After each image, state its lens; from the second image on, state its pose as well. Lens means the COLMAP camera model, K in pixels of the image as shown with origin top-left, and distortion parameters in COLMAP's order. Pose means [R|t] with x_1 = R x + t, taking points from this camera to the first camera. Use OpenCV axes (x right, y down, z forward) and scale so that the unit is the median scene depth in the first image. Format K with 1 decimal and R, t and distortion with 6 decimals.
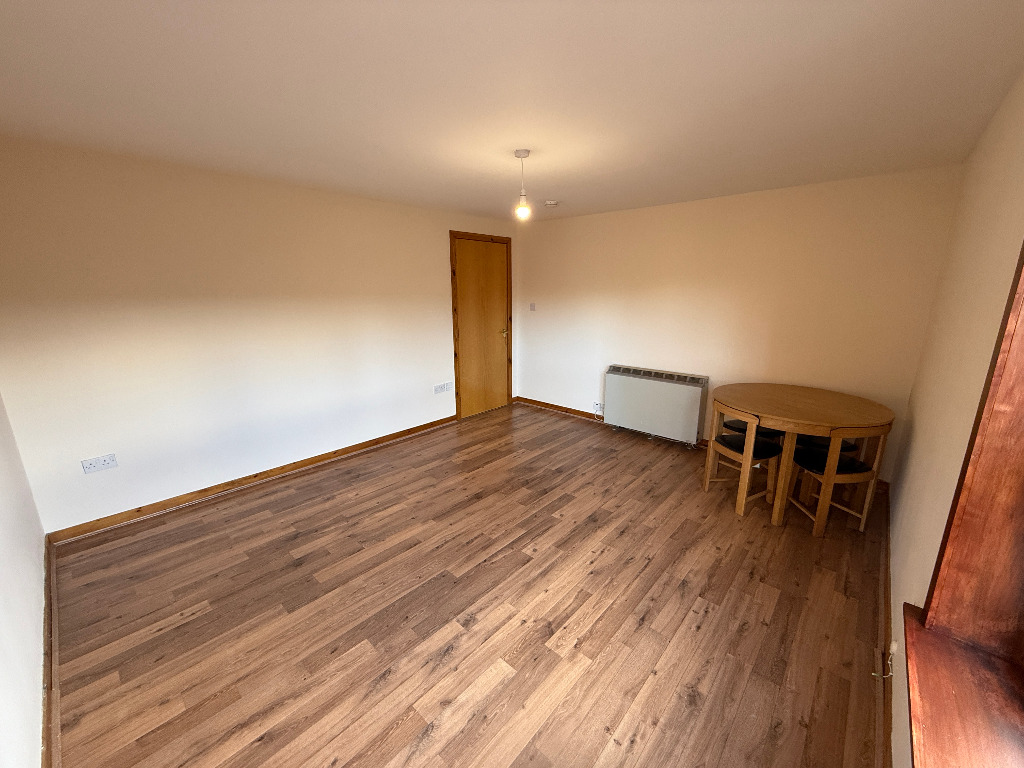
lens RADIAL K [[407.6, 0, 509.5], [0, 407.6, 384.3], [0, 0, 1]] dist [0.001683, -0.000880]
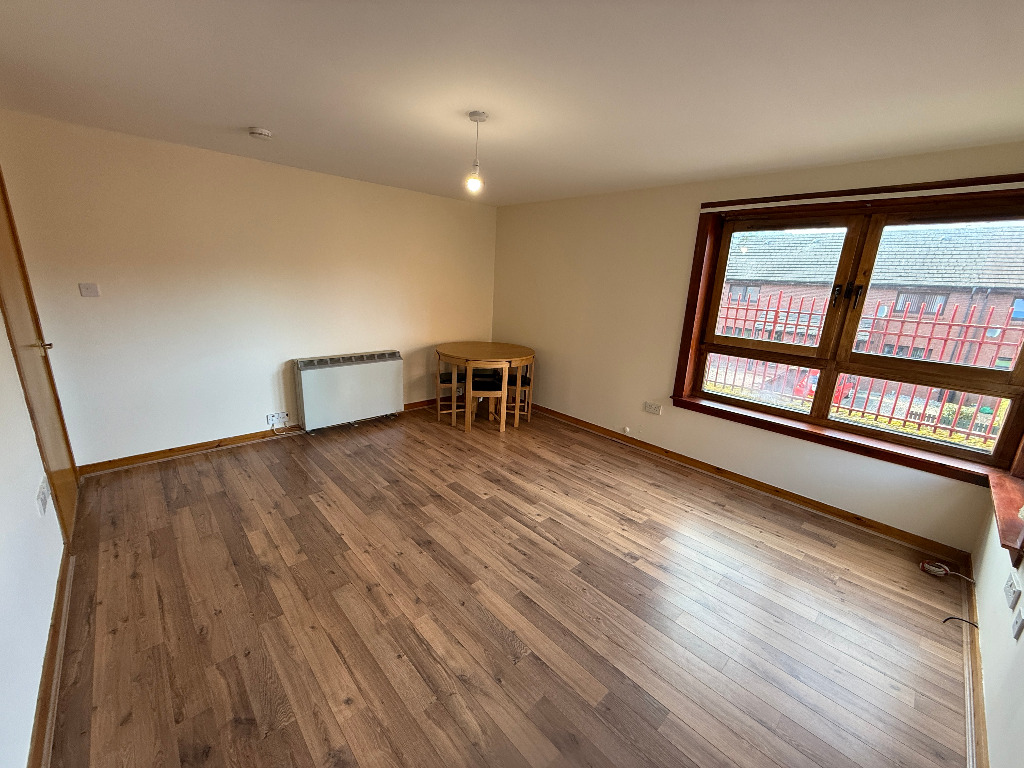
lens RADIAL K [[407.6, 0, 509.4], [0, 407.6, 385.2], [0, 0, 1]] dist [0.001683, -0.000880]
pose [[0.080531, -0.250206, 0.964838, -0.770902], [0.183706, 0.955125, 0.232354, -0.167034], [-0.979677, 0.158535, 0.122882, 0.743230]]
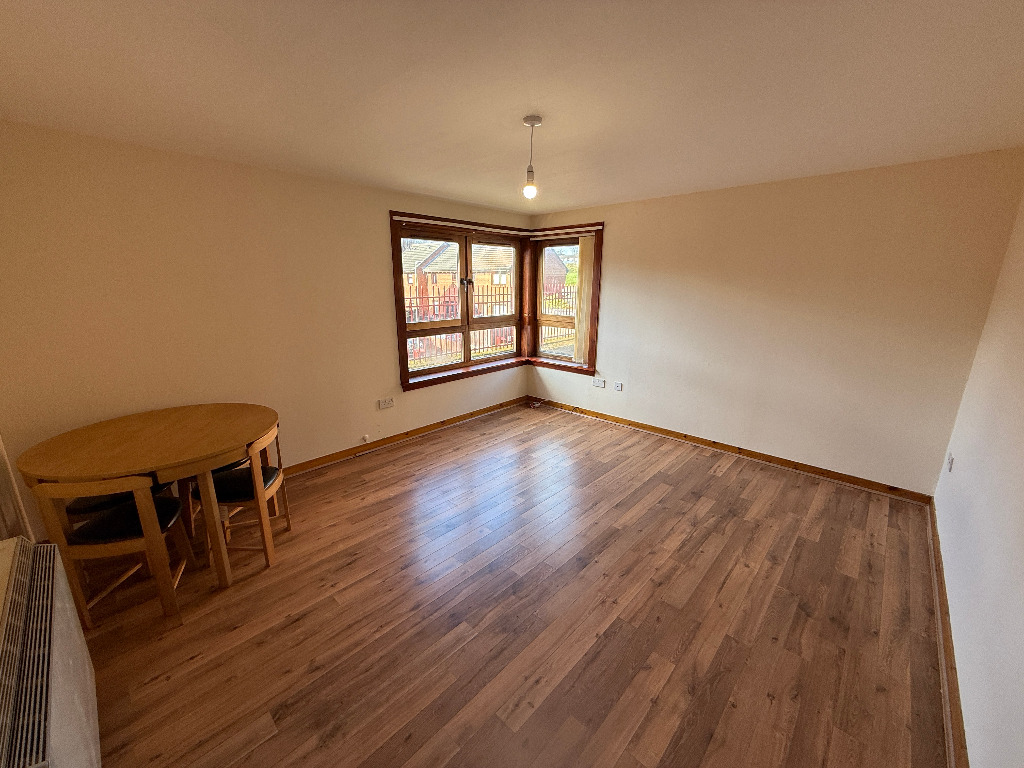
lens RADIAL K [[407.6, 0, 511.6], [0, 407.6, 383.8], [0, 0, 1]] dist [0.001683, -0.000880]
pose [[-0.999872, -0.007856, 0.013963, 0.047526], [-0.000486, 0.885979, 0.463725, -0.387553], [-0.016014, 0.463659, -0.885869, 1.603650]]
